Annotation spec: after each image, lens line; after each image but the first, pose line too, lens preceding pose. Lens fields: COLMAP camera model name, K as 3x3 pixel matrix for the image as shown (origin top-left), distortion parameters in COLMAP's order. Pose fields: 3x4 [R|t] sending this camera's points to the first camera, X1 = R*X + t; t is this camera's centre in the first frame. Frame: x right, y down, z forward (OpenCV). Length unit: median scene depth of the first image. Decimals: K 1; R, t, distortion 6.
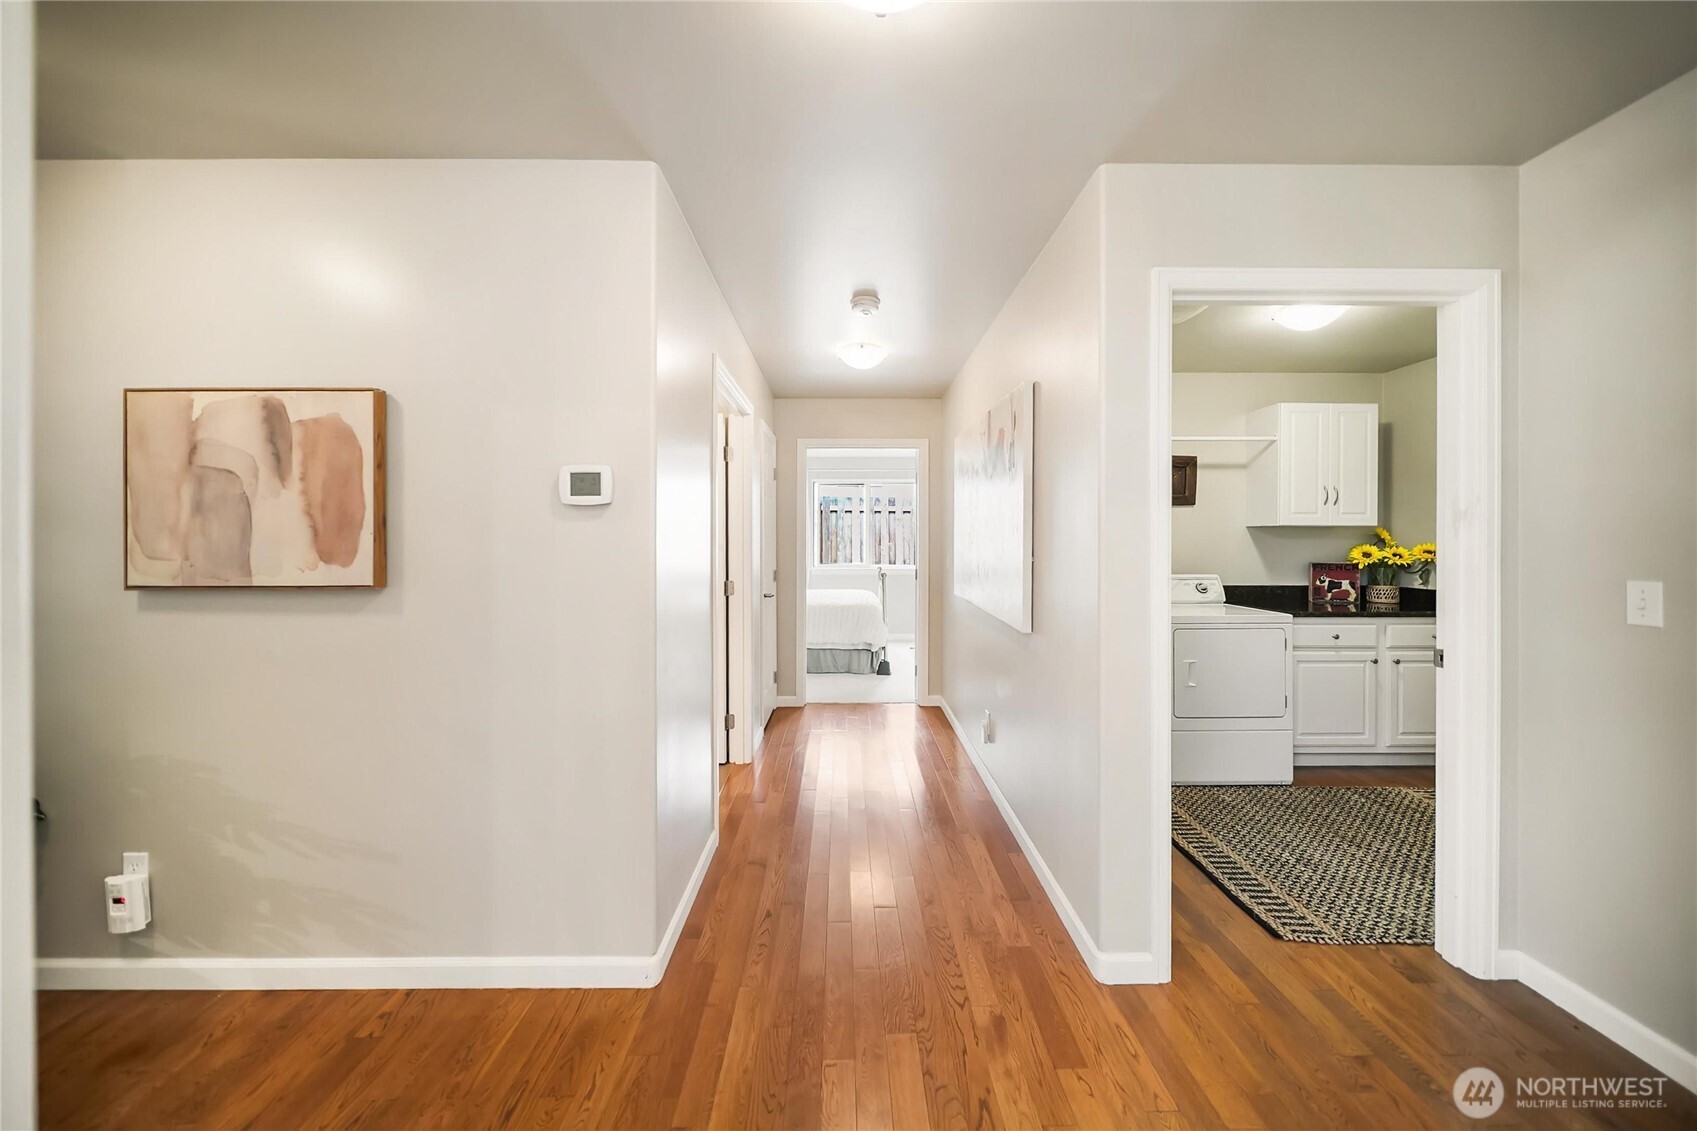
lens RADIAL K [[605.7, 0, 846.9], [0, 605.7, 539.4], [0, 0, 1]] dist [0.000399, -0.000024]
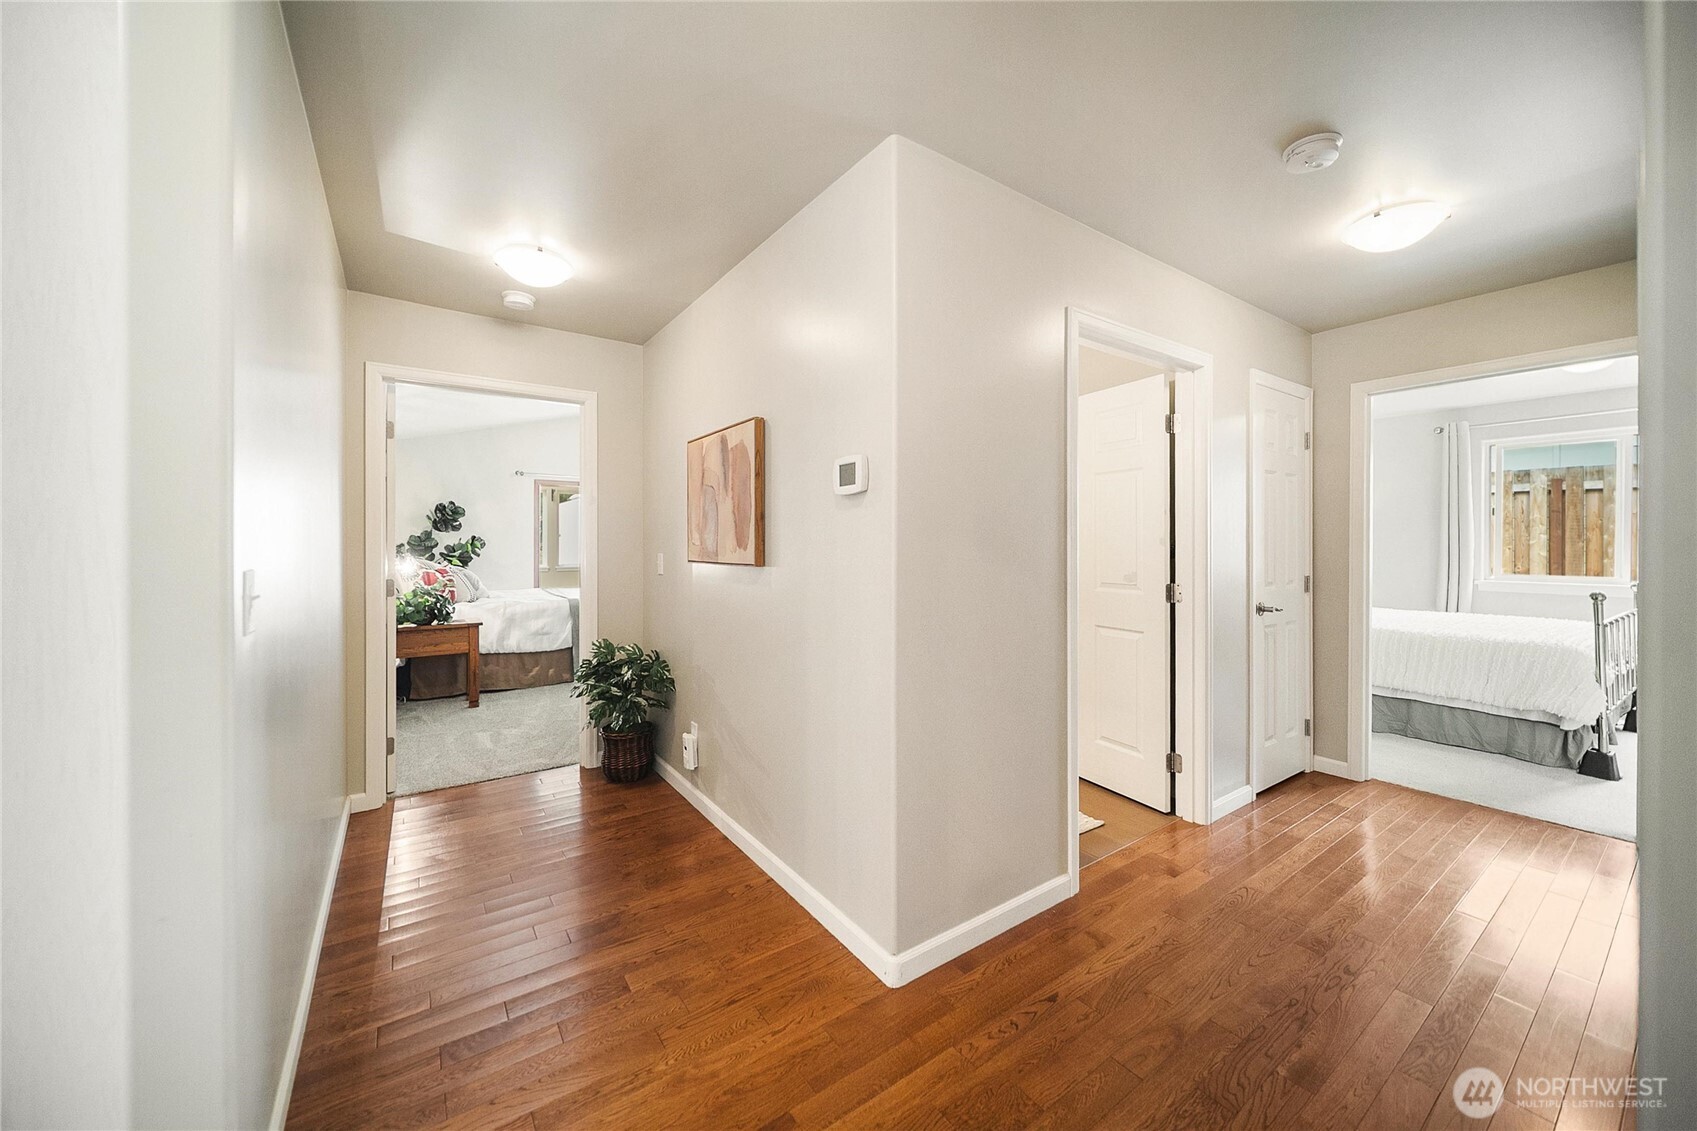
lens RADIAL K [[622.0, 0, 845.6], [0, 622.0, 543.6], [0, 0, 1]] dist [-0.001507, -0.000128]
pose [[0.570962, 0.001030, -0.820976, 0.208085], [0.001335, 0.999997, 0.002183, 0.012237], [0.820976, -0.002342, 0.570958, 0.171618]]
